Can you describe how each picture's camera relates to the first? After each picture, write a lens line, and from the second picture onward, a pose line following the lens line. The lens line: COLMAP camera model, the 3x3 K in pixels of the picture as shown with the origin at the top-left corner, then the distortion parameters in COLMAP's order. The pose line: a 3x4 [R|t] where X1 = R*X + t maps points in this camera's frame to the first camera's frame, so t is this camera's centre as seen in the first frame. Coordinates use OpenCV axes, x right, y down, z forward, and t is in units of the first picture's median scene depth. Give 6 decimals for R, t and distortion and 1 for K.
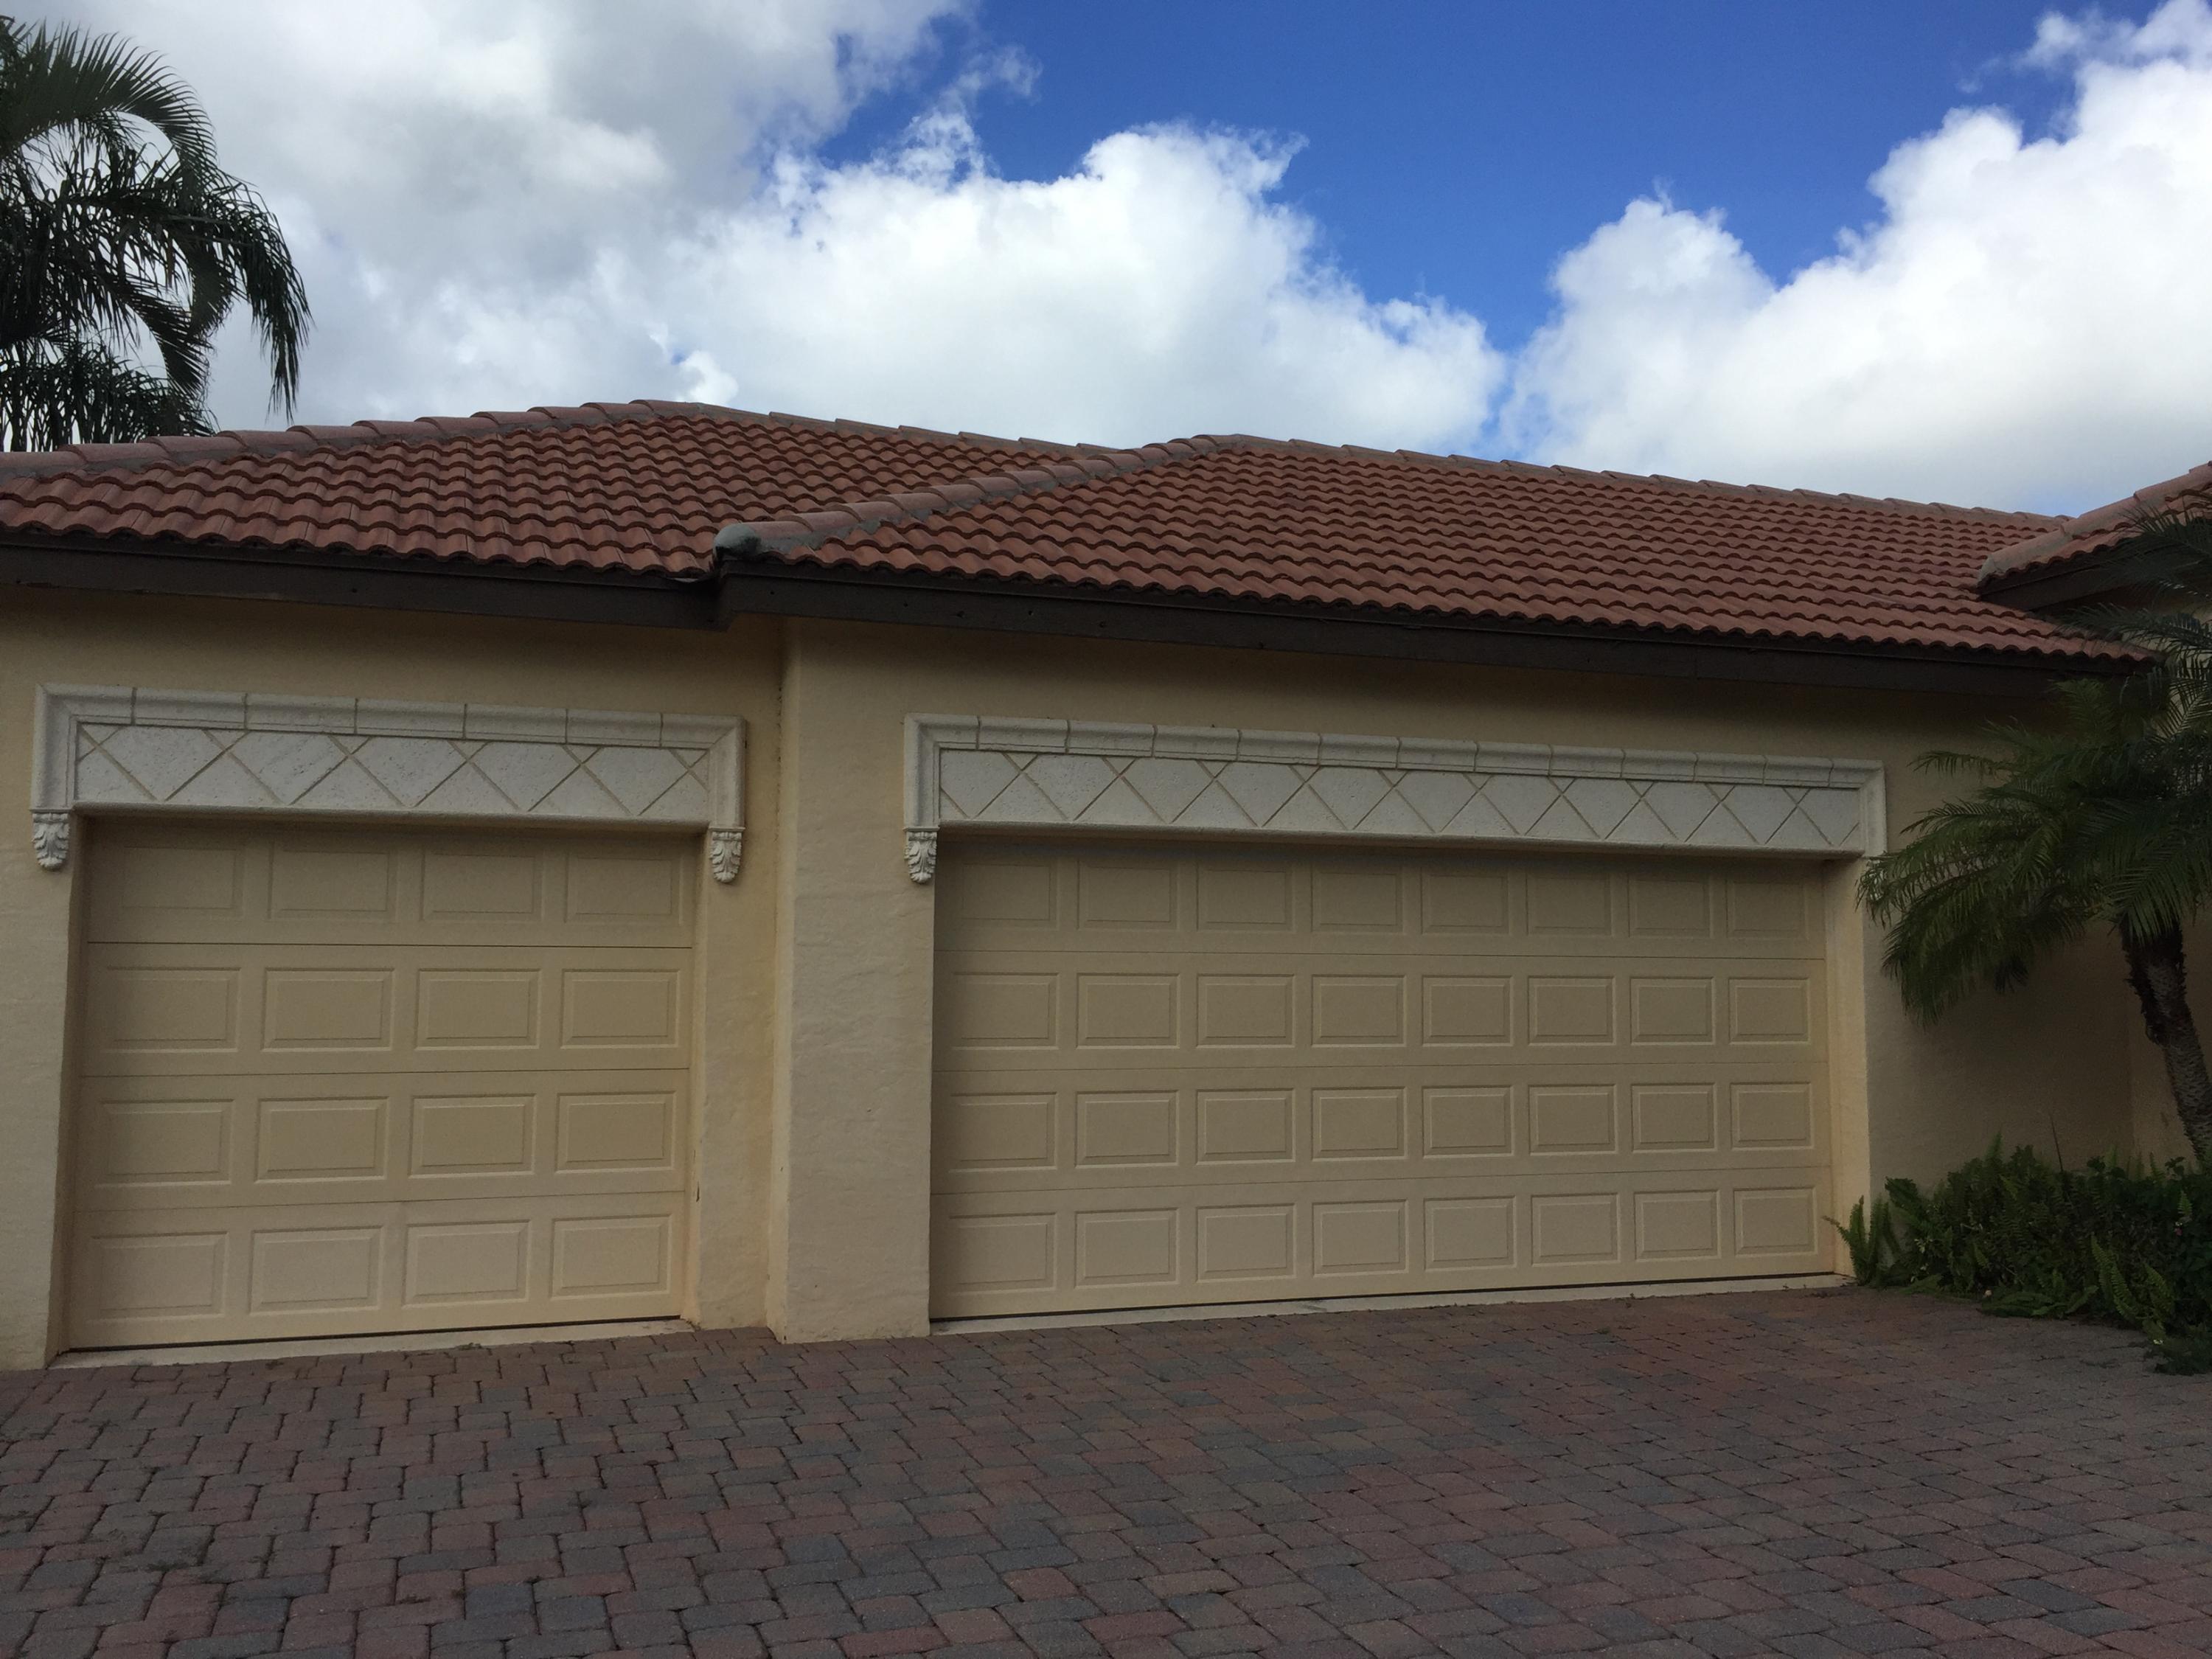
lens RADIAL K [[2079.9, 0, 1106.0], [0, 2079.9, 829.5], [0, 0, 1]] dist [0.053391, -0.004853]
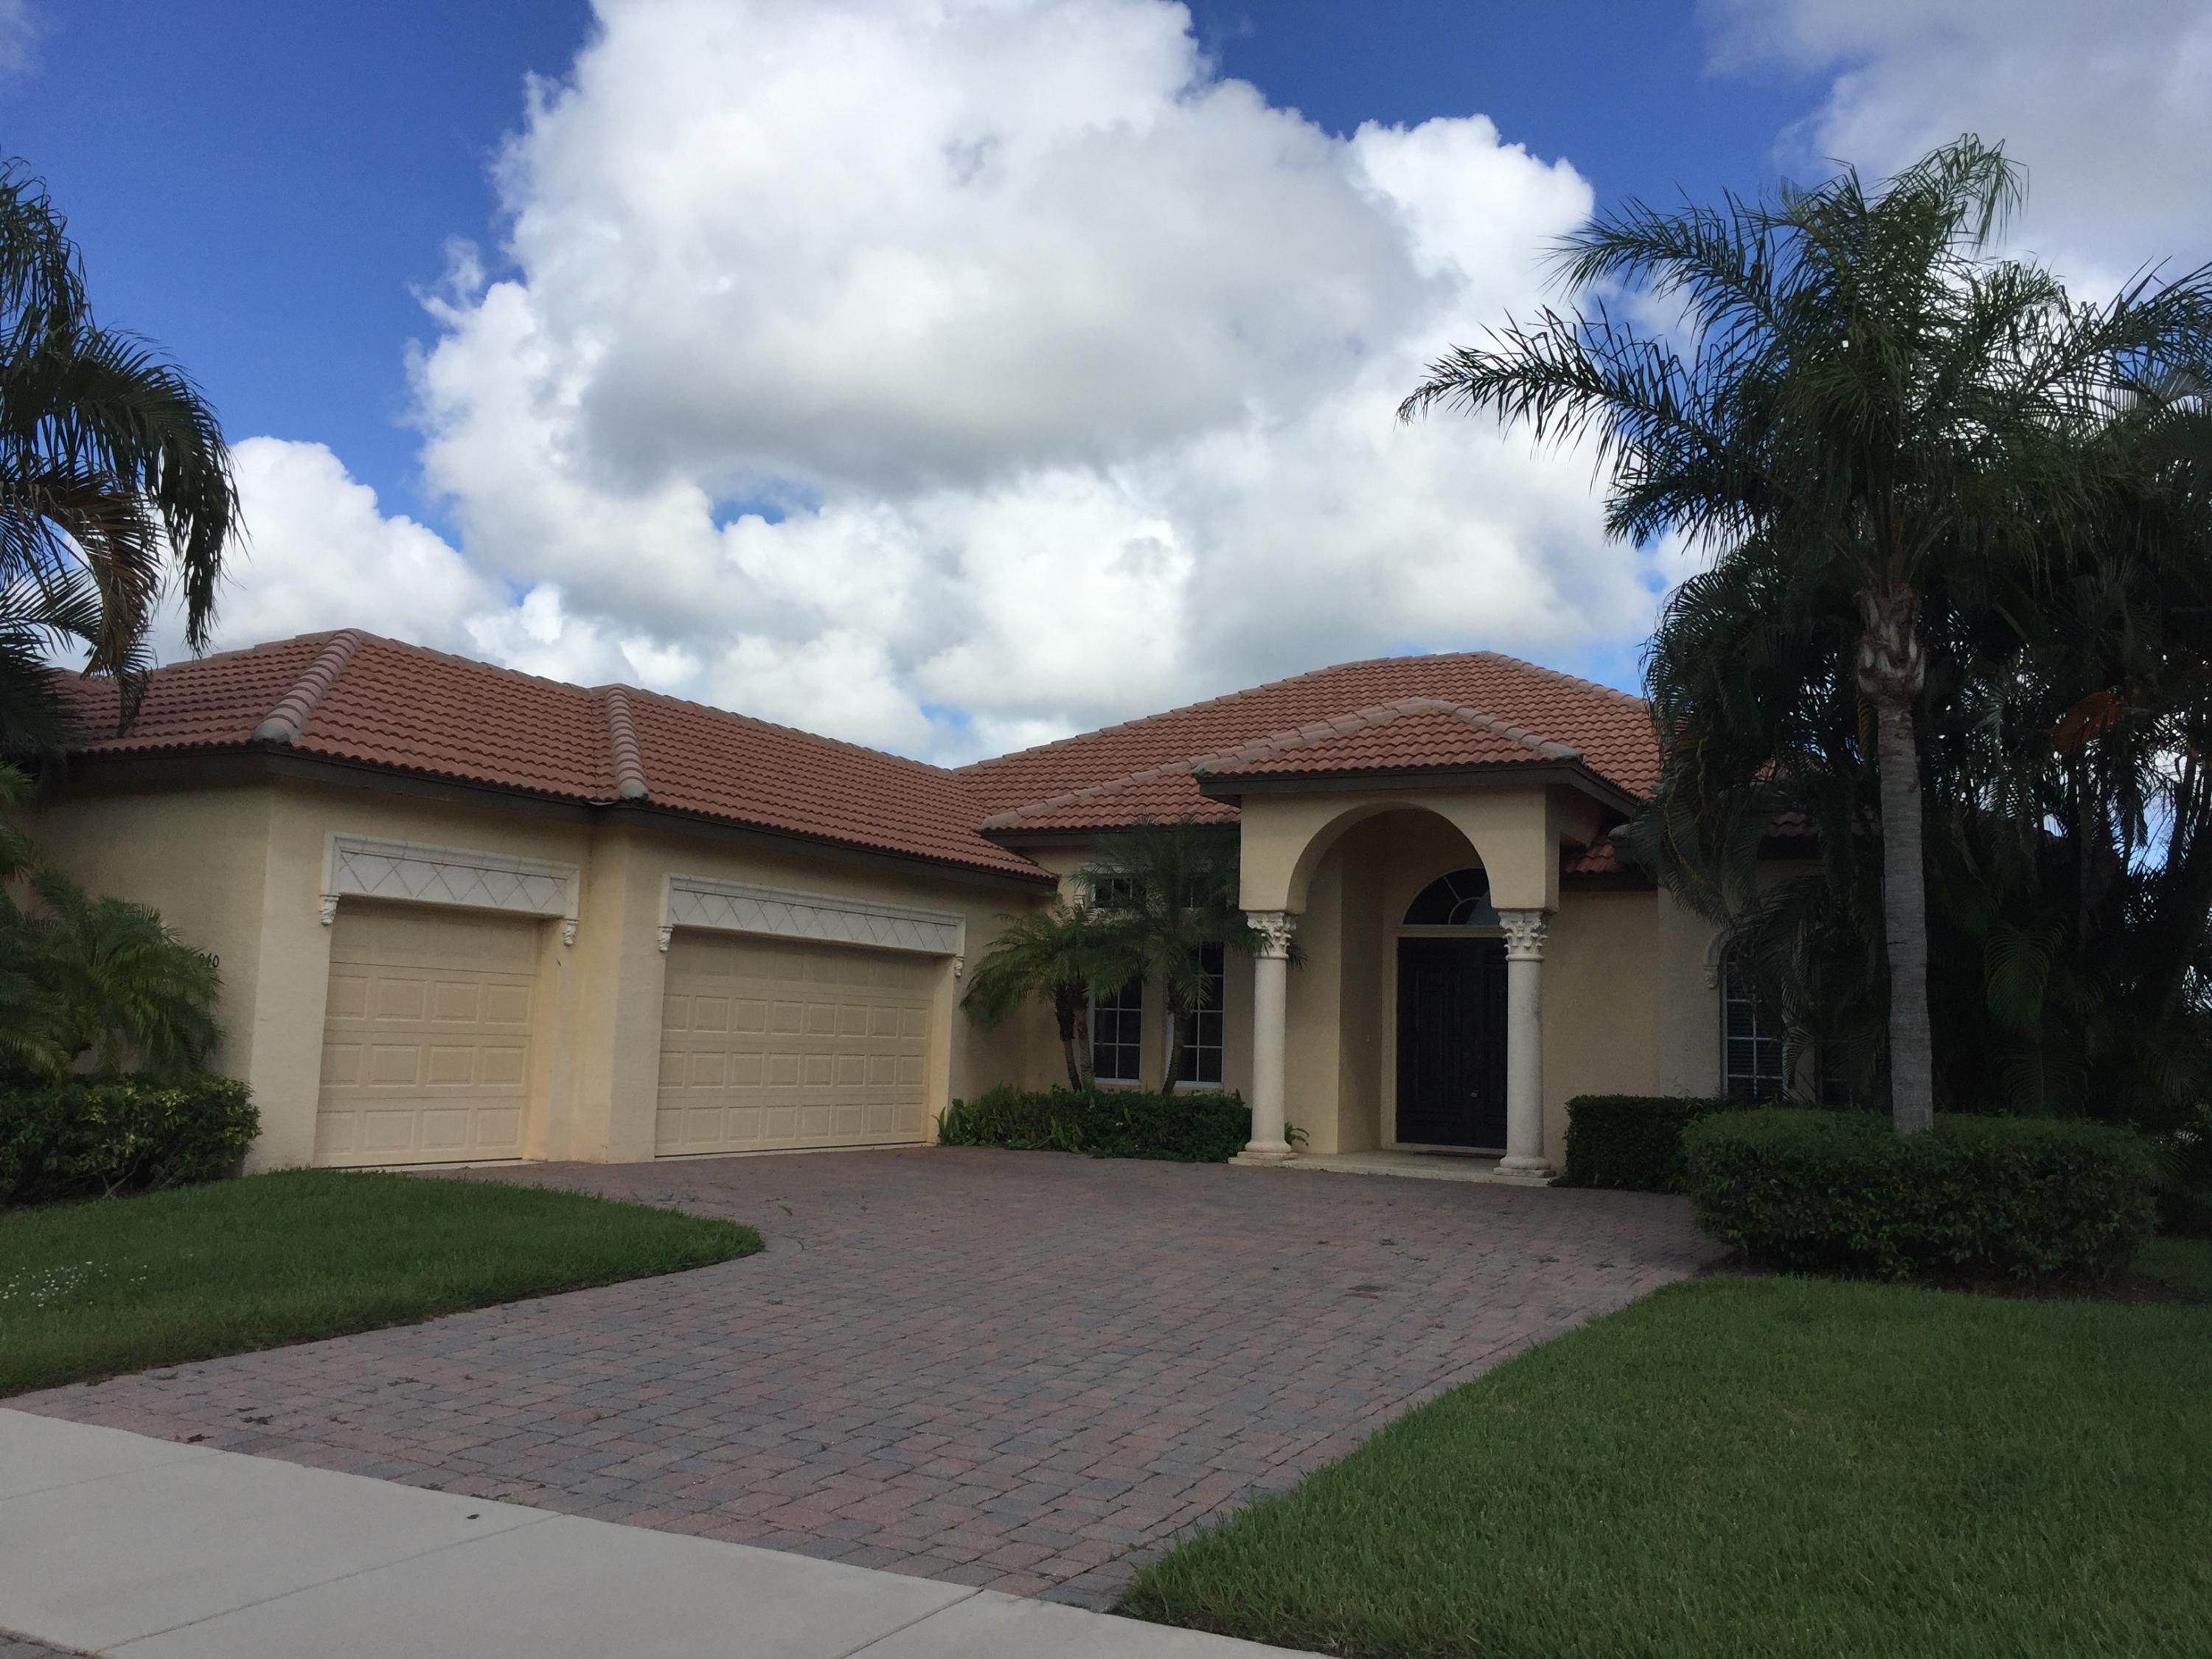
lens RADIAL K [[1910.1, 0, 1106.0], [0, 1910.1, 829.5], [0, 0, 1]] dist [0.044215, -0.012369]
pose [[0.744855, 0.099420, 0.659778, -0.950134], [-0.088839, 0.994810, -0.049610, -0.037708], [-0.661286, -0.021662, 0.749821, -0.693324]]
